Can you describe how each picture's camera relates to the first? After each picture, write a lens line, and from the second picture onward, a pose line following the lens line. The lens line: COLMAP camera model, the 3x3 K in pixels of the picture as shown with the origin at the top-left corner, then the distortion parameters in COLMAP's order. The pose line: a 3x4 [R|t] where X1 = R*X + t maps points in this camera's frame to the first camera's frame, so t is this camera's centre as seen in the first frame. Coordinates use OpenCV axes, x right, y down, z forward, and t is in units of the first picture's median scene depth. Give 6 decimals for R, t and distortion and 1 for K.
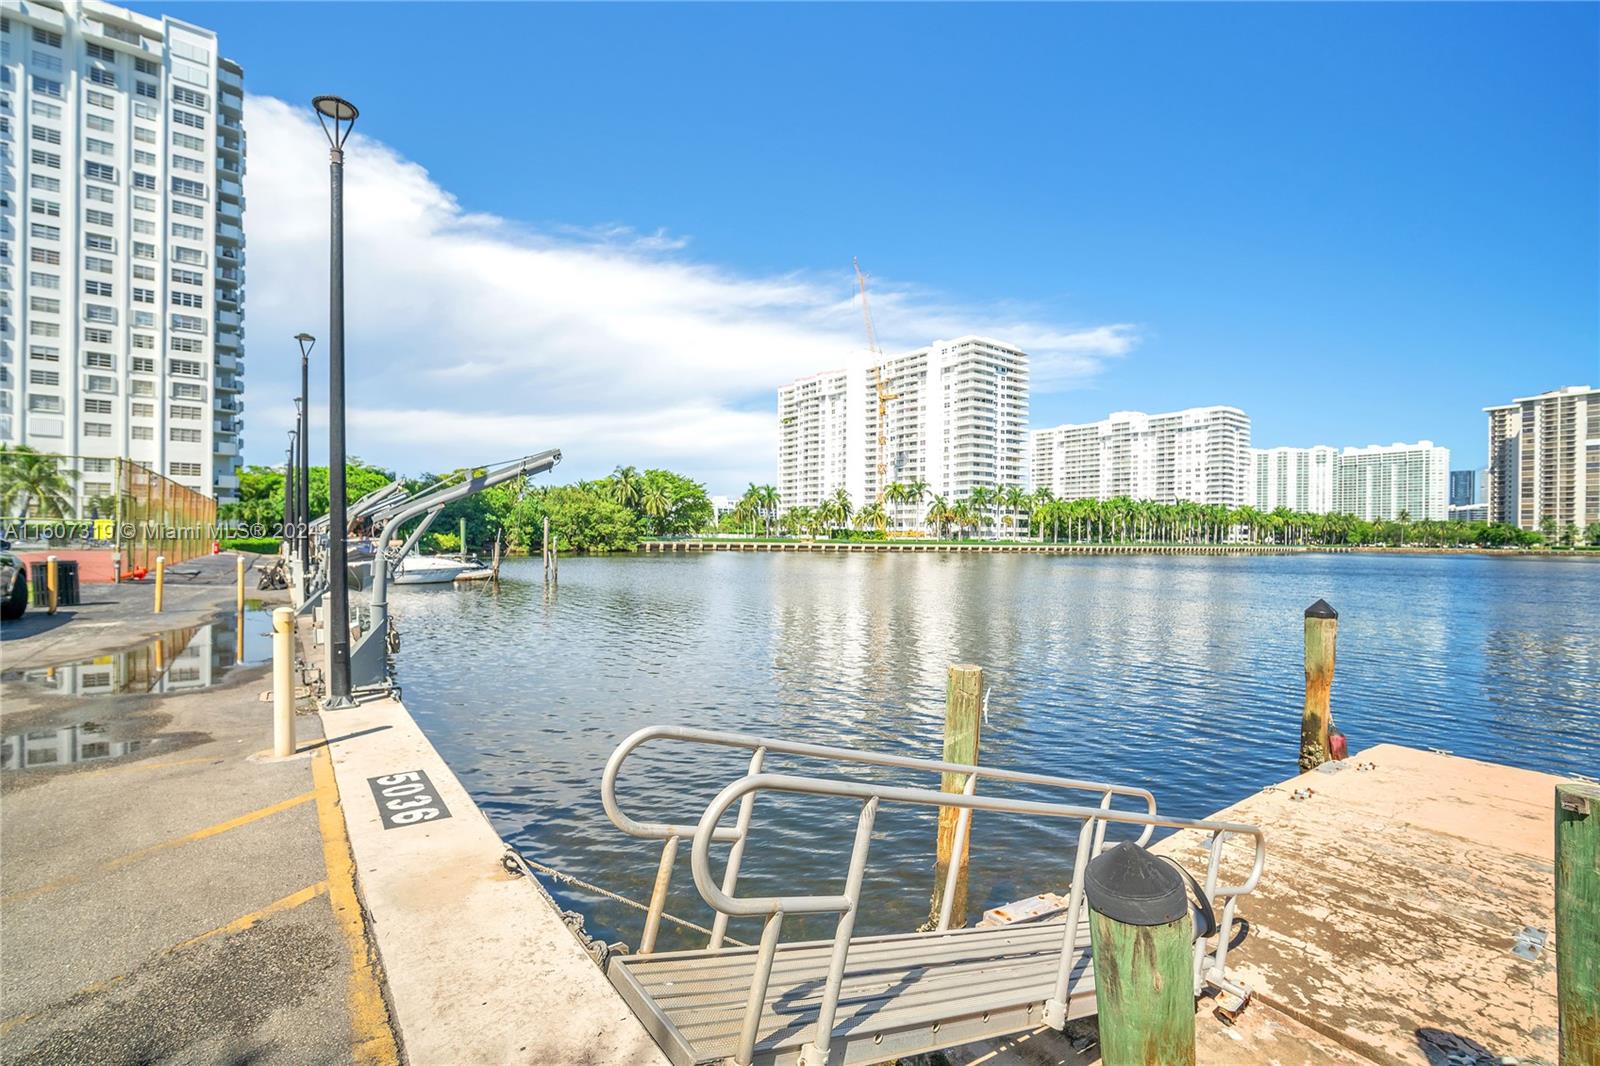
lens RADIAL K [[708.5, 0, 781.7], [0, 708.5, 533.2], [0, 0, 1]] dist [-0.009075, 0.003418]
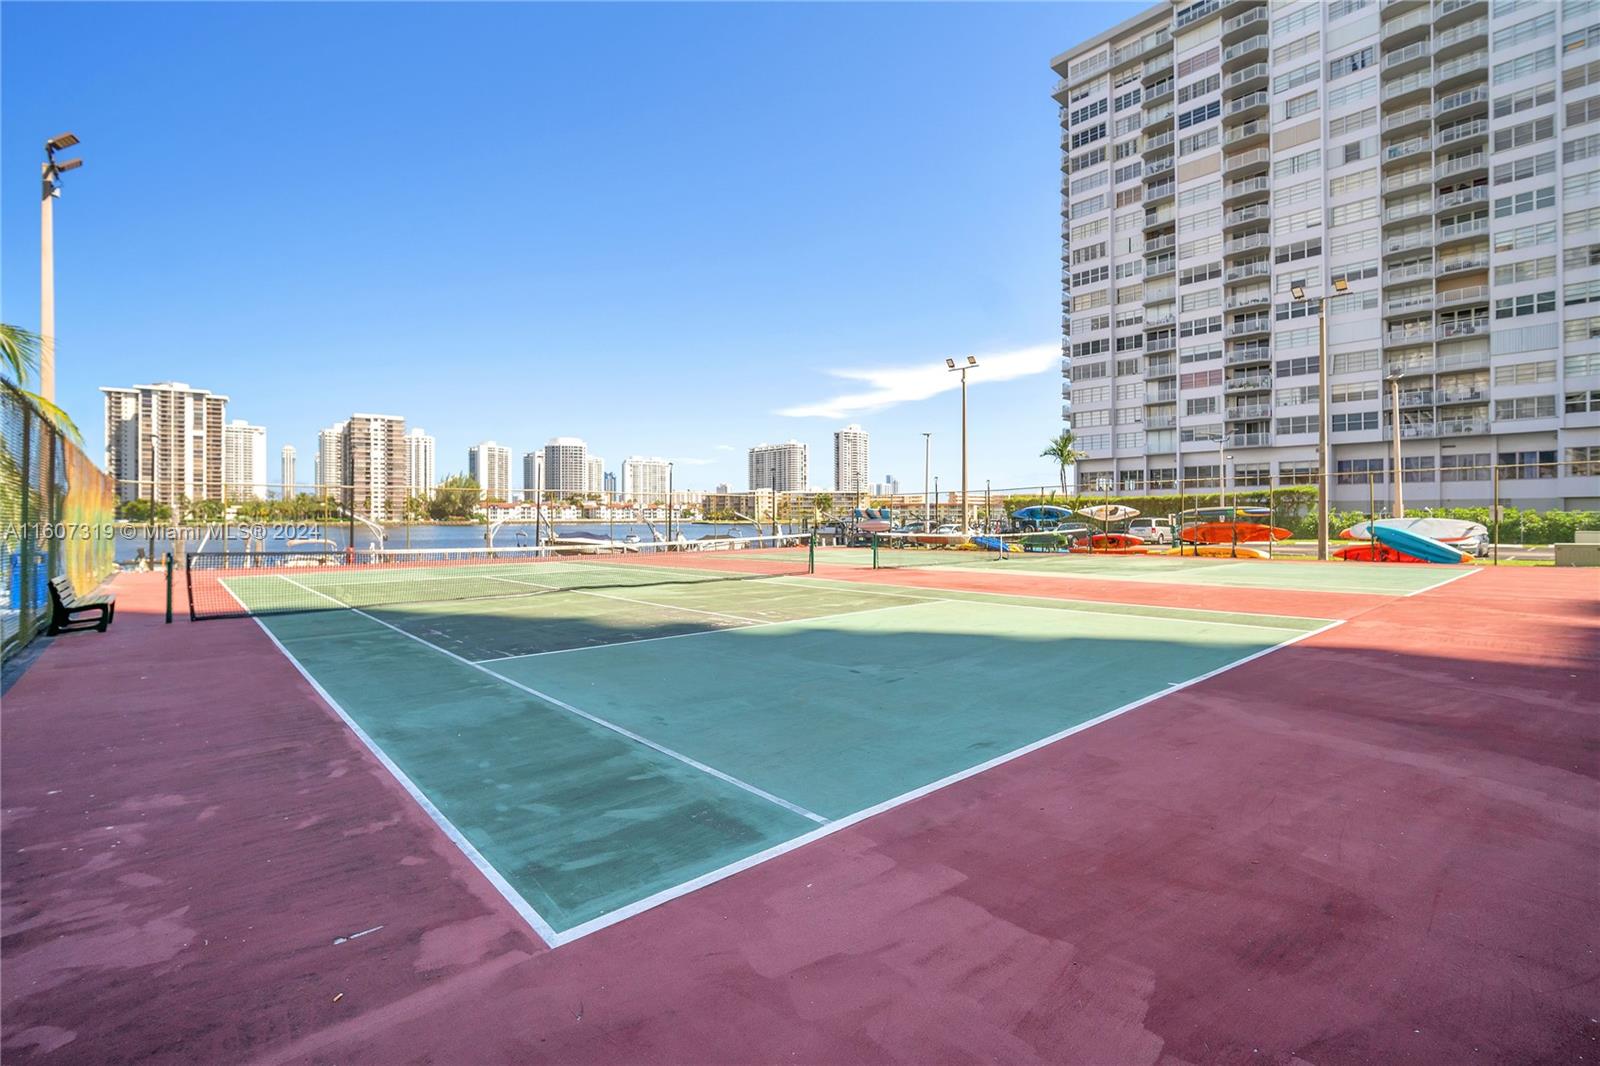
lens RADIAL K [[708.5, 0, 799.8], [0, 708.5, 520.4], [0, 0, 1]] dist [-0.009075, 0.003418]
pose [[-0.094543, -0.013868, 0.995424, -0.155747], [-0.007665, 0.999883, 0.013202, -0.002474], [-0.995491, -0.006382, -0.094639, 0.075259]]
